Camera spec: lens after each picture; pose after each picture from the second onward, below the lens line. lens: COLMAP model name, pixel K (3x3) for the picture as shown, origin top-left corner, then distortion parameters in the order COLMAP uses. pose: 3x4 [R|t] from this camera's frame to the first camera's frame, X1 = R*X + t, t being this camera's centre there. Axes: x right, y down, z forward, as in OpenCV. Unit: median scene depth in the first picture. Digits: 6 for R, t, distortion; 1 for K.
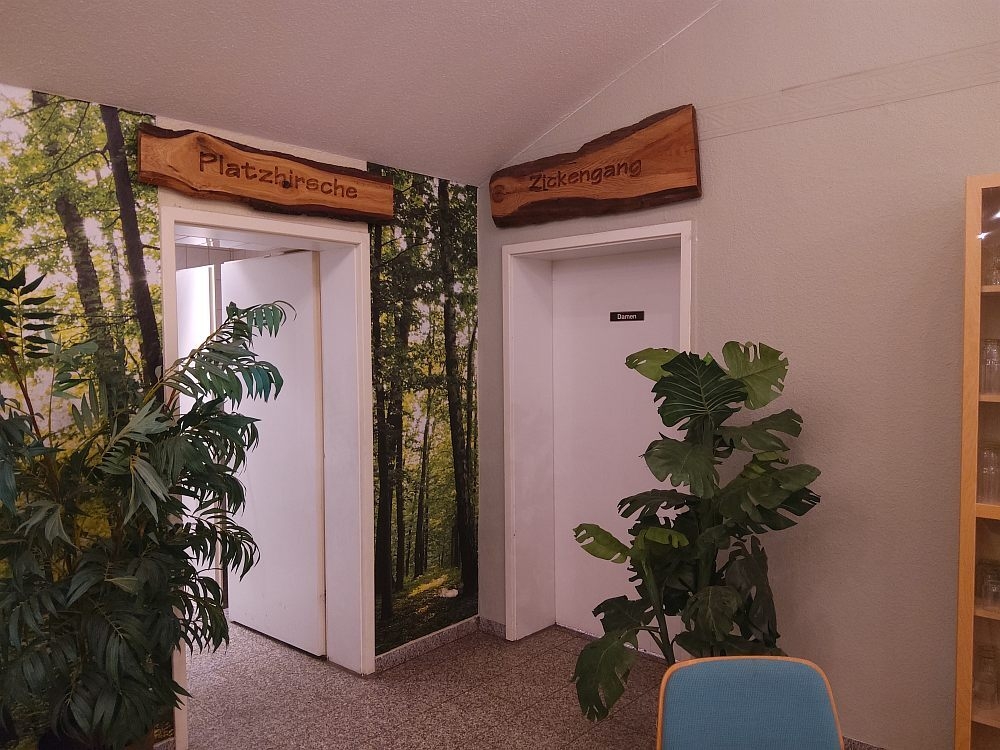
lens RADIAL K [[760.3, 0, 500.0], [0, 760.3, 375.0], [0, 0, 1]] dist [0.114674, -0.190855]
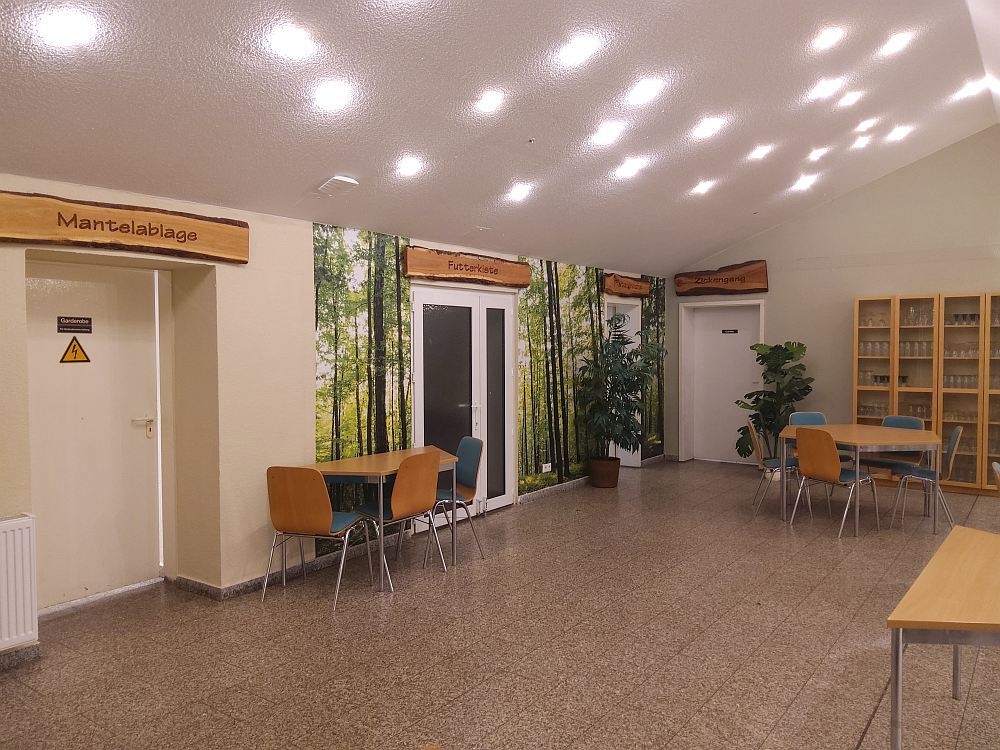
lens RADIAL K [[760.3, 0, 500.0], [0, 760.3, 375.0], [0, 0, 1]] dist [0.114674, -0.190855]
pose [[0.994404, -0.004937, 0.105533, -0.956986], [0.004805, 0.999987, 0.001505, 0.067400], [-0.105539, -0.000990, 0.994415, -1.620653]]
